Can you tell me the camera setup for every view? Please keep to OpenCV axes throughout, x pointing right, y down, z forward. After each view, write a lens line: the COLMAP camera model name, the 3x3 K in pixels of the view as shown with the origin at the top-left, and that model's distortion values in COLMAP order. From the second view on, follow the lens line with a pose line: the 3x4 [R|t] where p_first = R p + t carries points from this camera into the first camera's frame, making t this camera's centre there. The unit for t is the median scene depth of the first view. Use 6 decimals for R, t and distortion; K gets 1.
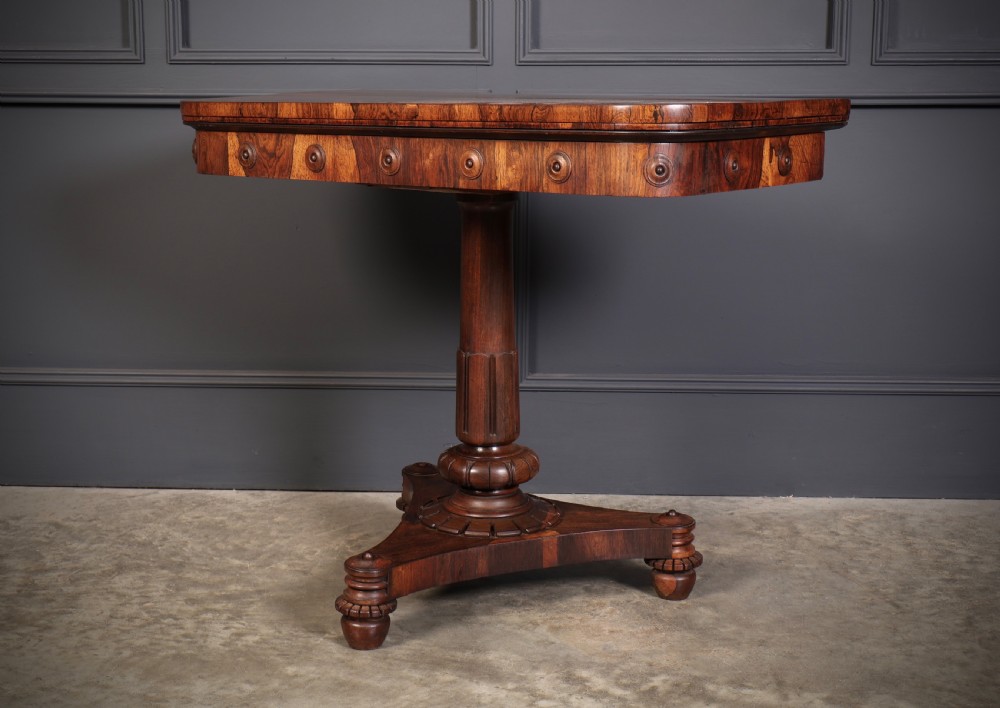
lens RADIAL K [[1541.6, 0, 469.8], [0, 1541.6, 348.5], [0, 0, 1]] dist [-0.024438, -0.010472]
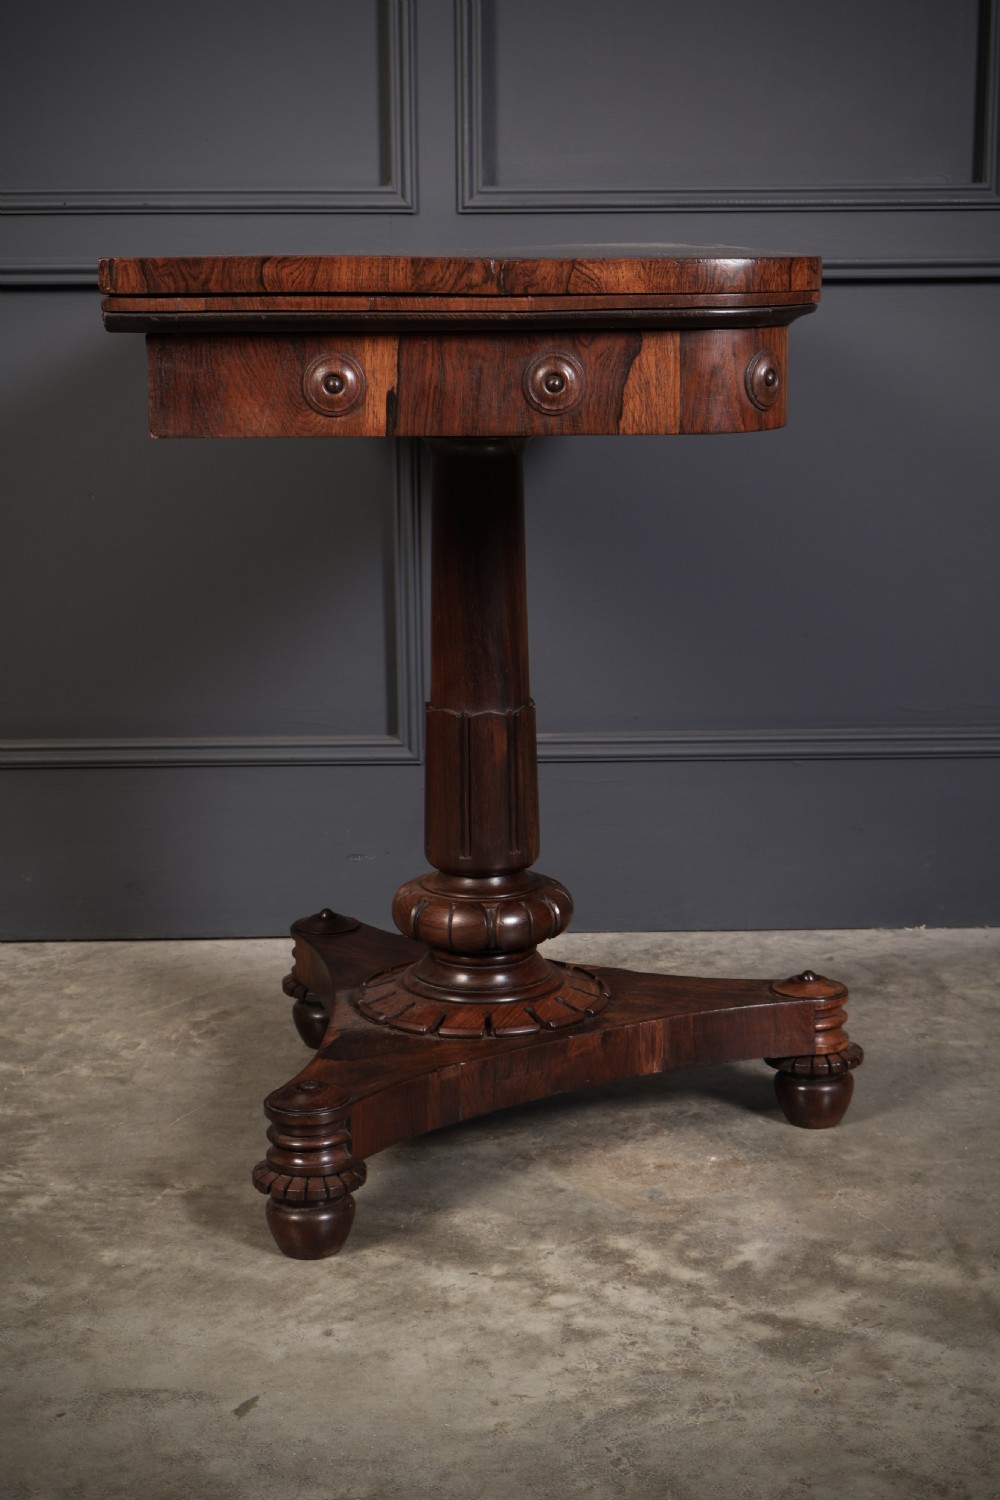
lens RADIAL K [[2336.1, 0, 500.0], [0, 2336.1, 750.0], [0, 0, 1]] dist [-0.010408, -0.004042]
pose [[0.997268, -0.022663, 0.070306, -0.024168], [0.021652, 0.999651, 0.015106, 0.010299], [-0.070623, -0.013542, 0.997411, 0.112295]]
